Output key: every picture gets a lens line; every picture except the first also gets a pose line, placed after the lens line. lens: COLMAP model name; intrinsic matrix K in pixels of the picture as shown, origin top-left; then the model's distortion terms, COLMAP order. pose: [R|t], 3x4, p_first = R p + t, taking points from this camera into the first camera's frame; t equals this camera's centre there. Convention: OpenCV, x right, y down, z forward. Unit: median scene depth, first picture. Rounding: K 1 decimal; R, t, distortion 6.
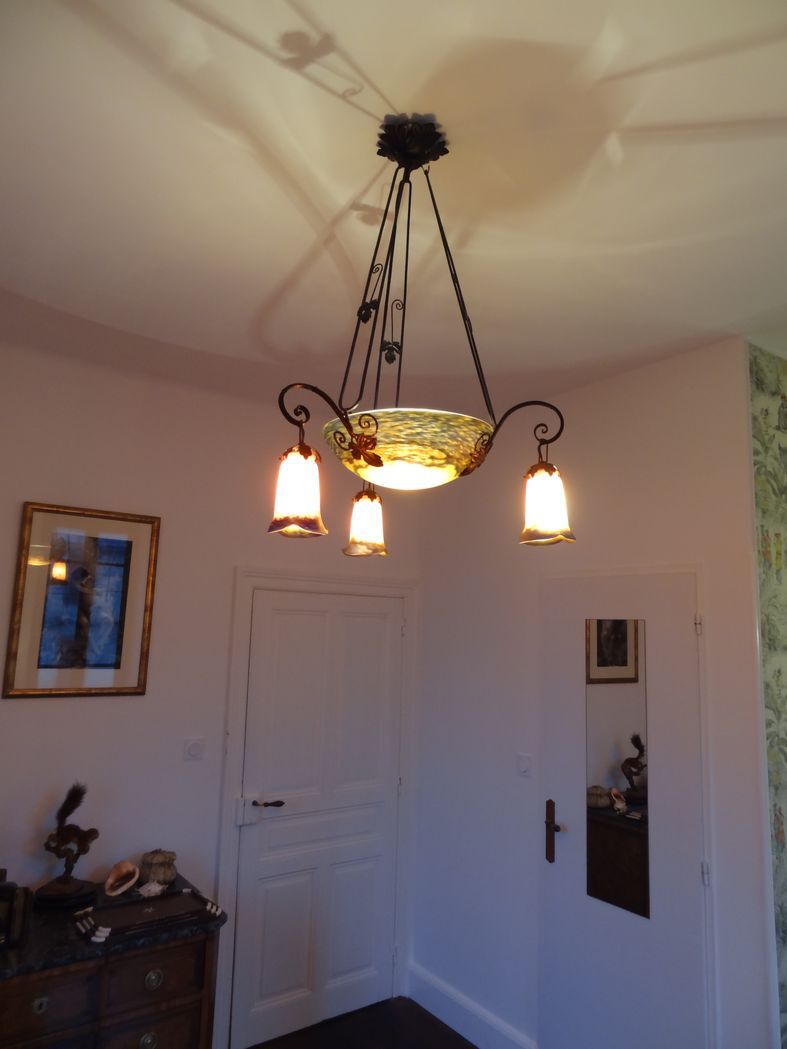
lens RADIAL K [[725.2, 0, 396.7], [0, 725.2, 522.2], [0, 0, 1]] dist [-0.000568, -0.000592]
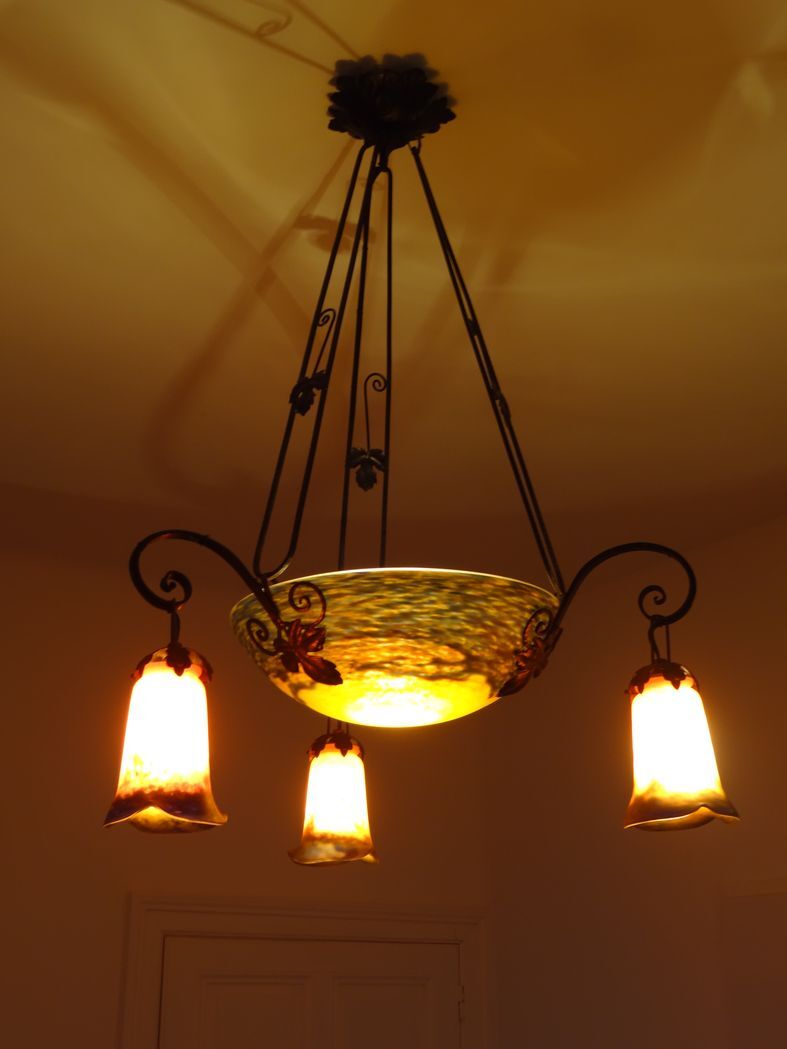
lens RADIAL K [[1315.7, 0, 388.4], [0, 1315.7, 530.6], [0, 0, 1]] dist [-0.008888, 0.000000]
pose [[0.997298, -0.049875, -0.053935, 0.066894], [0.038215, 0.979269, -0.198927, 0.002893], [0.062738, 0.196329, 0.978529, 0.076472]]
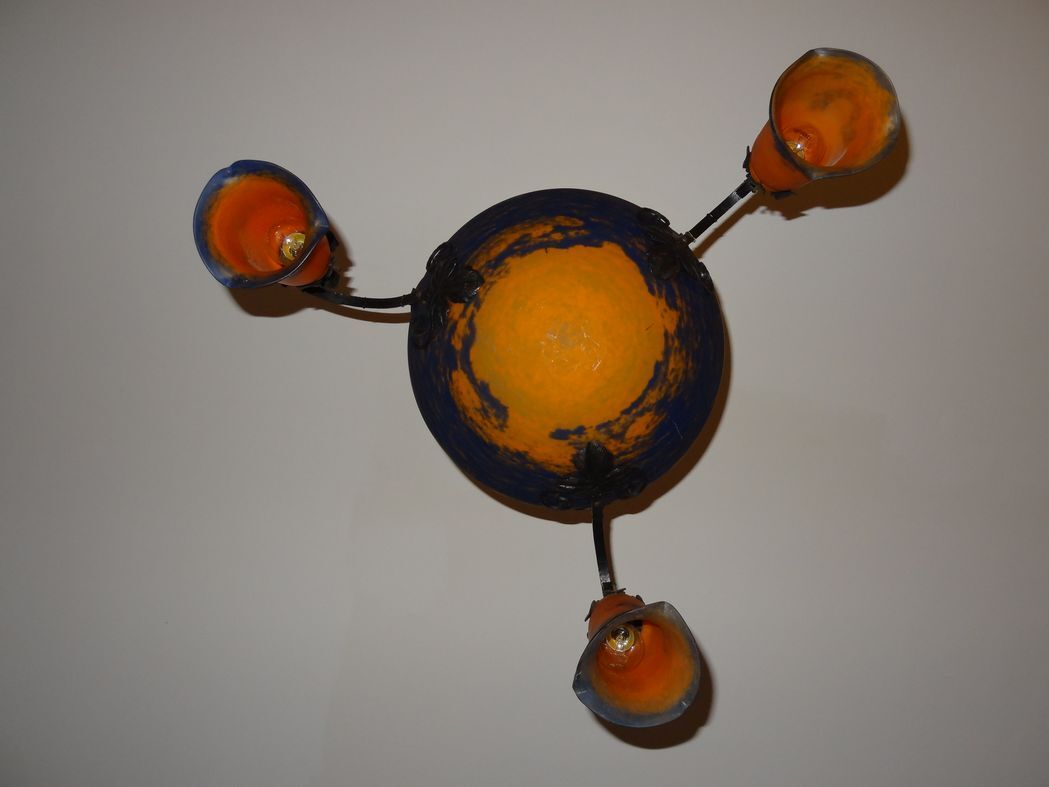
lens RADIAL K [[818.7, 0, 527.3], [0, 818.7, 394.5], [0, 0, 1]] dist [-0.000024, 0.000040]
pose [[0.880800, -0.472291, 0.033658, -0.048569], [0.101298, 0.118522, -0.987771, 0.504653], [0.462527, 0.873438, 0.152236, 0.970631]]
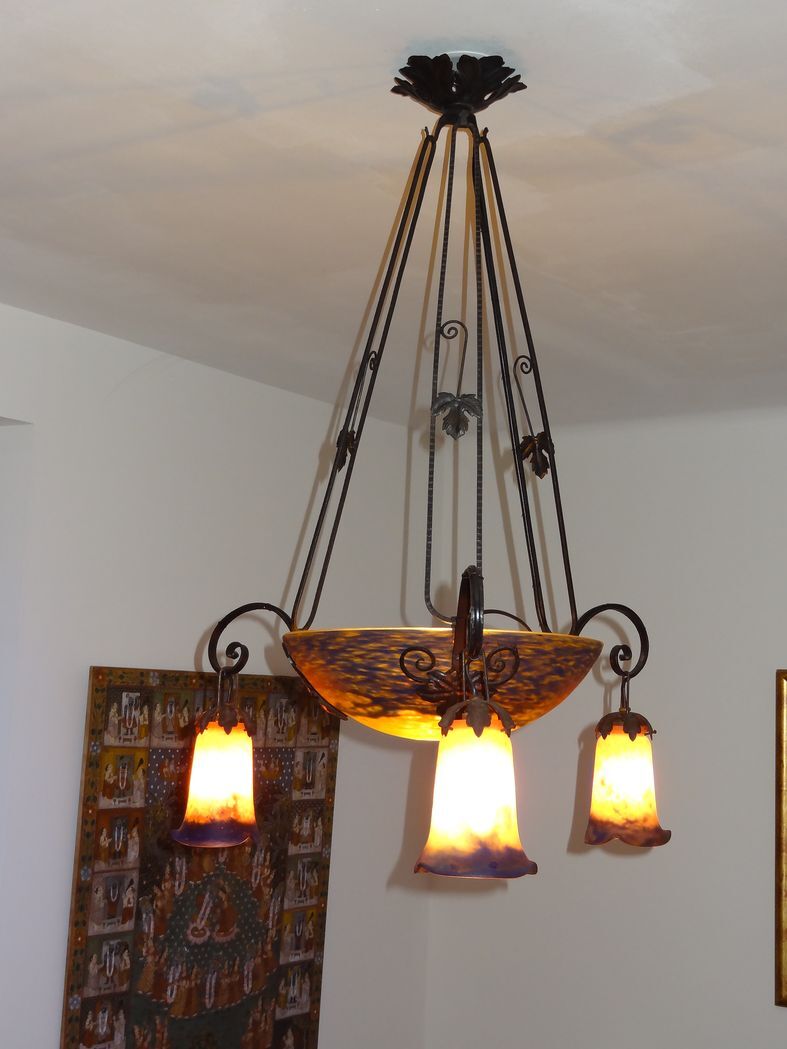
lens RADIAL K [[1493.8, 0, 392.3], [0, 1493.8, 528.9], [0, 0, 1]] dist [-0.004435, 0.000000]
pose [[0.304047, -0.135816, -0.942926, 1.110654], [0.111431, 0.988061, -0.106386, -0.093775], [0.946118, -0.072725, 0.315551, 0.652984]]
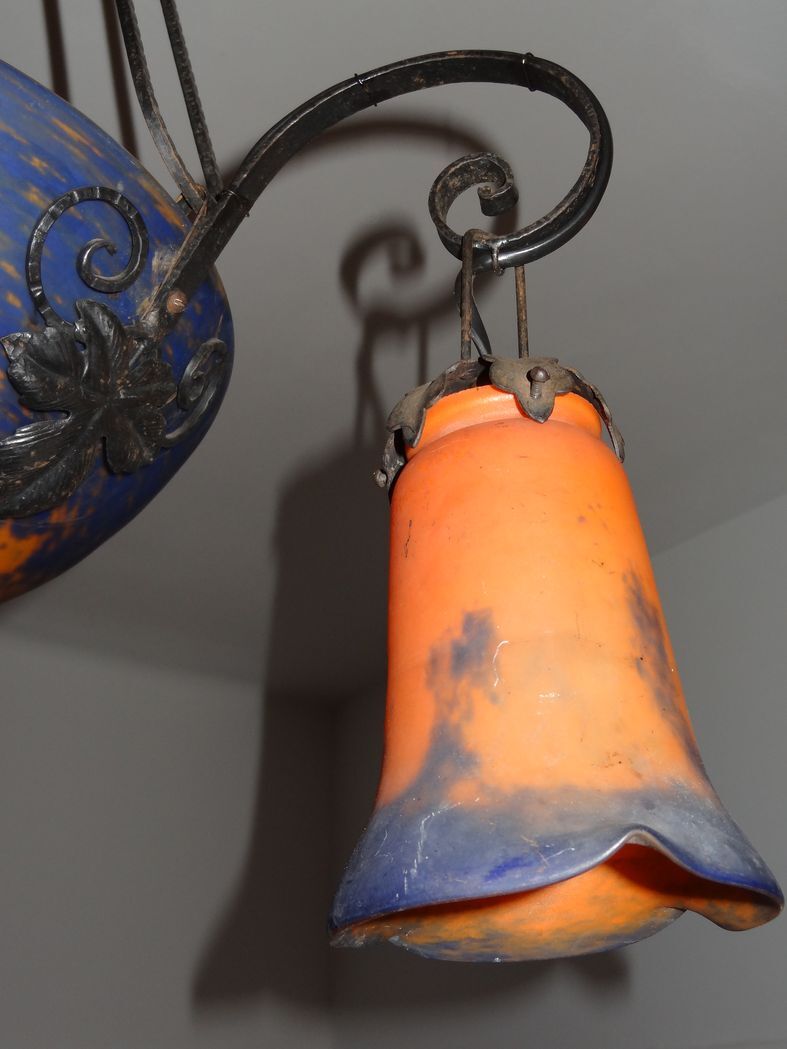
lens RADIAL K [[1315.7, 0, 393.0], [0, 1315.7, 520.7], [0, 0, 1]] dist [-0.008888, 0.000000]
pose [[0.999032, -0.042371, -0.011858, 0.182467], [0.036522, 0.948876, -0.313529, 0.030753], [0.024536, 0.312792, 0.949505, 0.752329]]
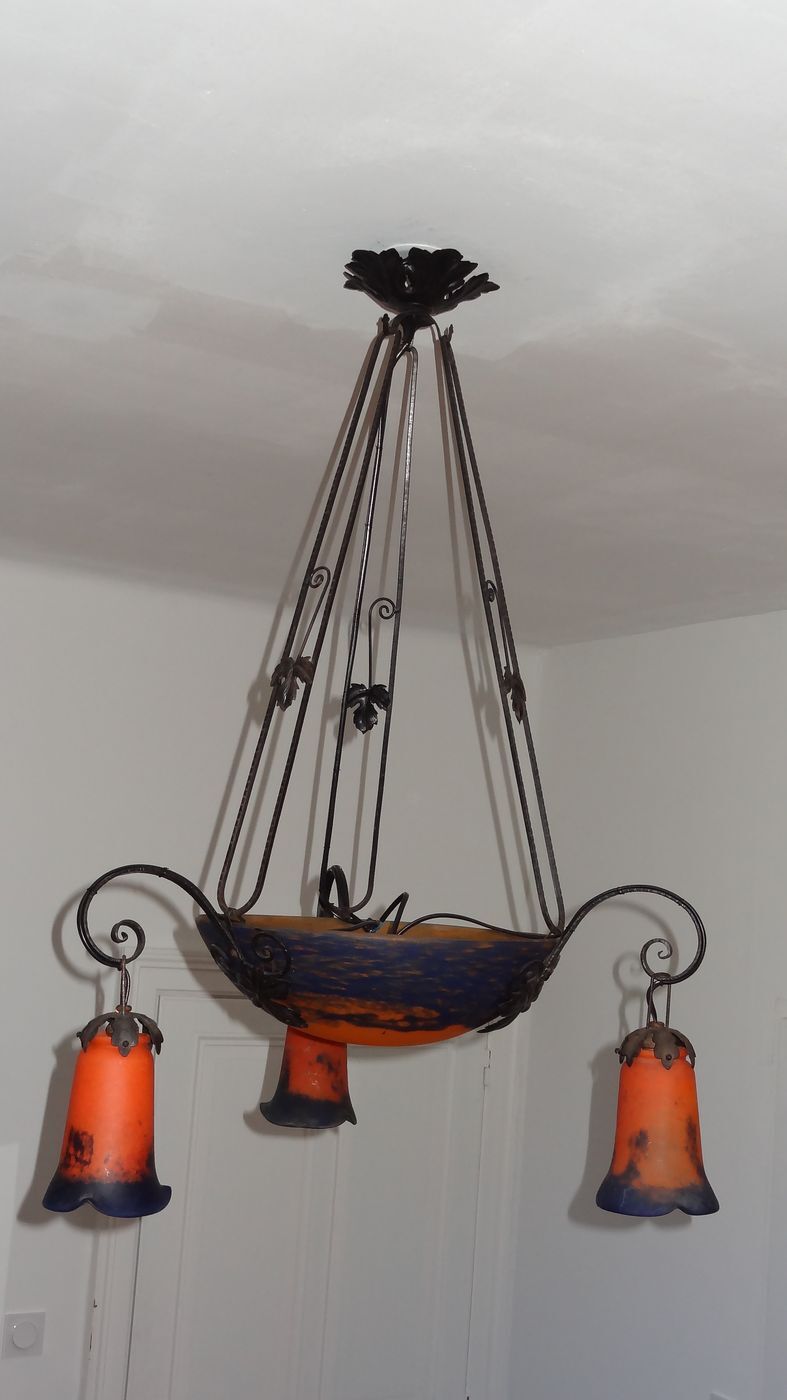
lens RADIAL K [[1594.7, 0, 395.2], [0, 1594.7, 701.5], [0, 0, 1]] dist [-0.009094, 0.000000]
pose [[0.993995, 0.030801, -0.104998, 0.136154], [-0.027963, 0.999206, 0.028394, -0.311014], [0.105789, -0.025287, 0.994067, -0.015506]]
